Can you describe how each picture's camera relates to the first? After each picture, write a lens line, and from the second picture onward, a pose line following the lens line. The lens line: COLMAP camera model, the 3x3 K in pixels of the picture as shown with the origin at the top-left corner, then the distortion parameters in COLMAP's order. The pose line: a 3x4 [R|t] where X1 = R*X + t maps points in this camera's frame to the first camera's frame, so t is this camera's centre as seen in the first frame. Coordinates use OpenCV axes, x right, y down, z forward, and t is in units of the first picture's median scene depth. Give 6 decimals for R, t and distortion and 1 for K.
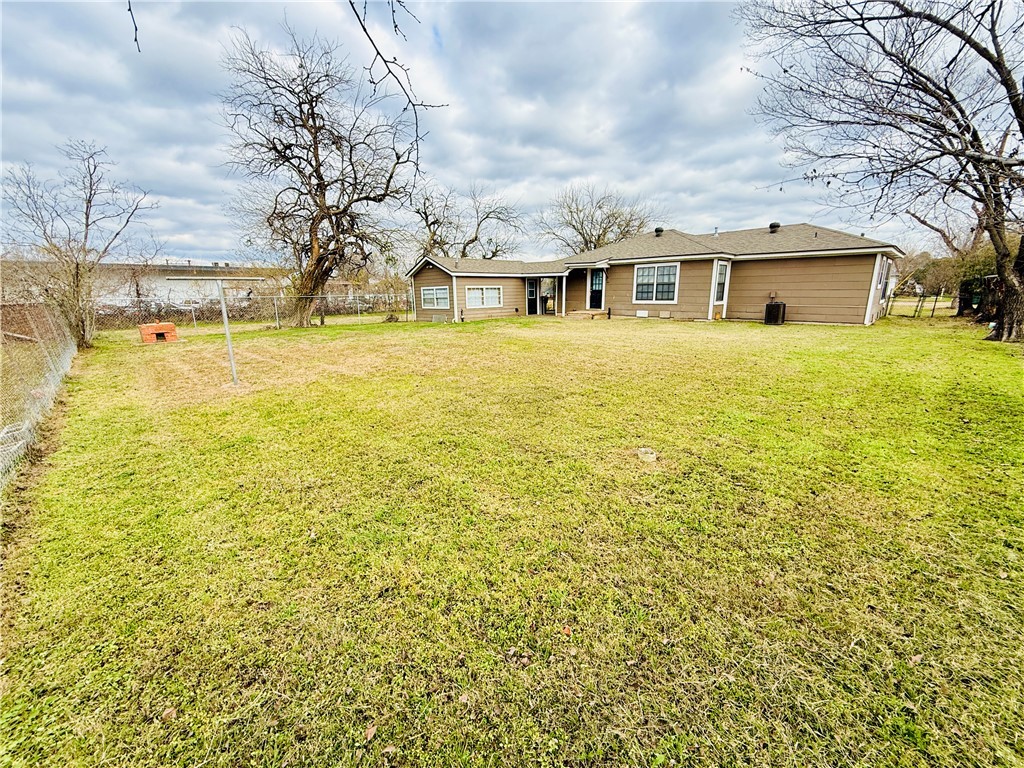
lens RADIAL K [[409.5, 0, 512.0], [0, 409.5, 384.0], [0, 0, 1]] dist [0.001694, 0.000174]
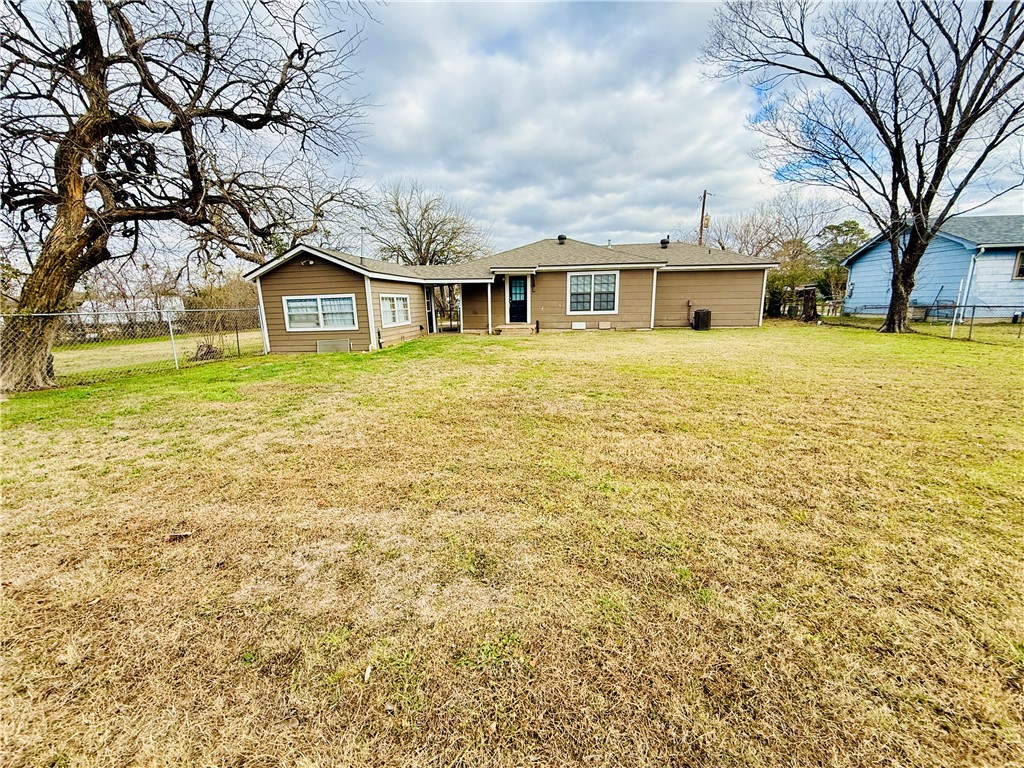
lens RADIAL K [[409.5, 0, 512.0], [0, 409.5, 384.0], [0, 0, 1]] dist [0.001694, 0.000174]
pose [[0.790295, -0.122868, 0.600280, -0.366857], [0.146216, 0.989202, 0.009975, -0.074252], [-0.595024, 0.079887, 0.799727, 0.370381]]
